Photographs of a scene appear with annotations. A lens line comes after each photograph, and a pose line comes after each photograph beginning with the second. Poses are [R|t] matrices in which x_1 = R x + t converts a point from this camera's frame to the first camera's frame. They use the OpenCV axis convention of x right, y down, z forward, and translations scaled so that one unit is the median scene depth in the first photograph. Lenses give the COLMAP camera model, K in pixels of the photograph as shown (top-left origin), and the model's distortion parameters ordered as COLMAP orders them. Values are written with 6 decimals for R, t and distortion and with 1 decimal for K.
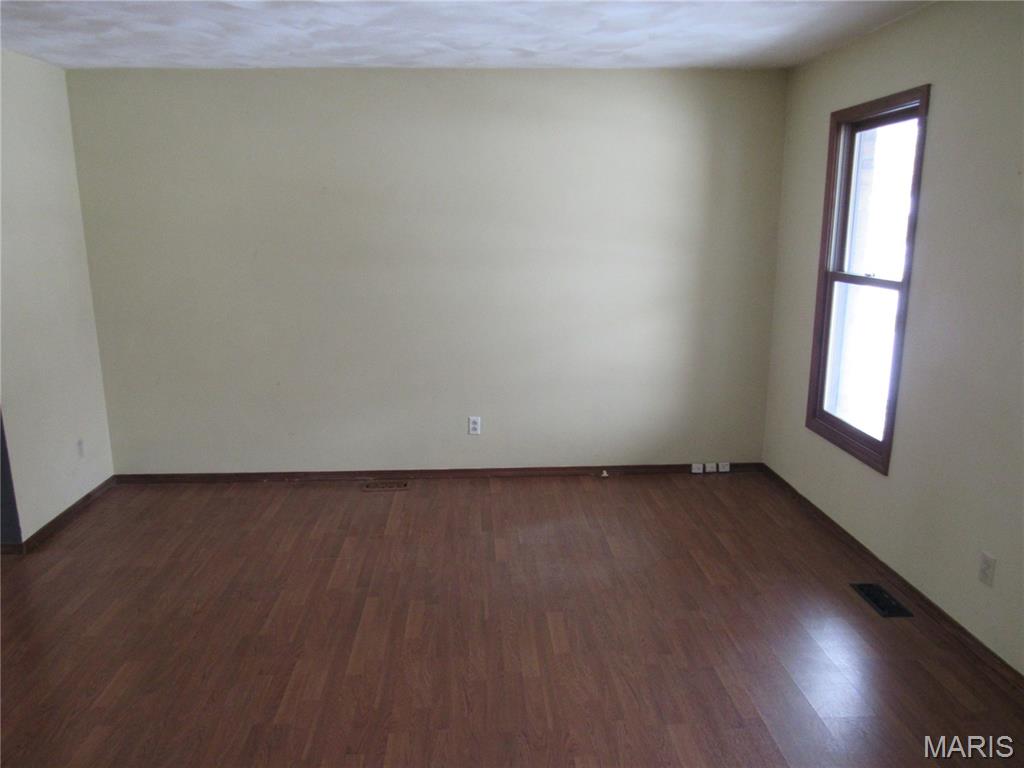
lens RADIAL K [[738.7, 0, 512.0], [0, 738.7, 384.0], [0, 0, 1]] dist [-0.030268, -0.000155]
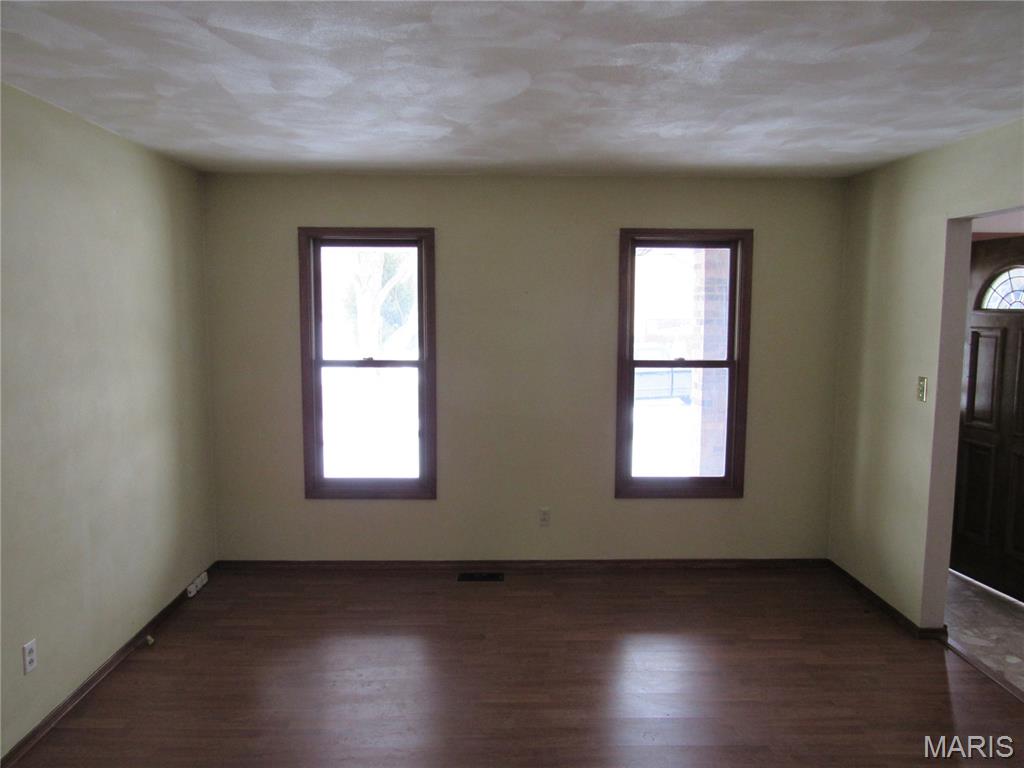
lens RADIAL K [[738.7, 0, 512.0], [0, 738.7, 384.0], [0, 0, 1]] dist [-0.030268, -0.000155]
pose [[0.031938, -0.101496, 0.994323, -0.748848], [0.213036, 0.972661, 0.092442, -0.162911], [-0.976522, 0.208874, 0.052687, 0.657450]]
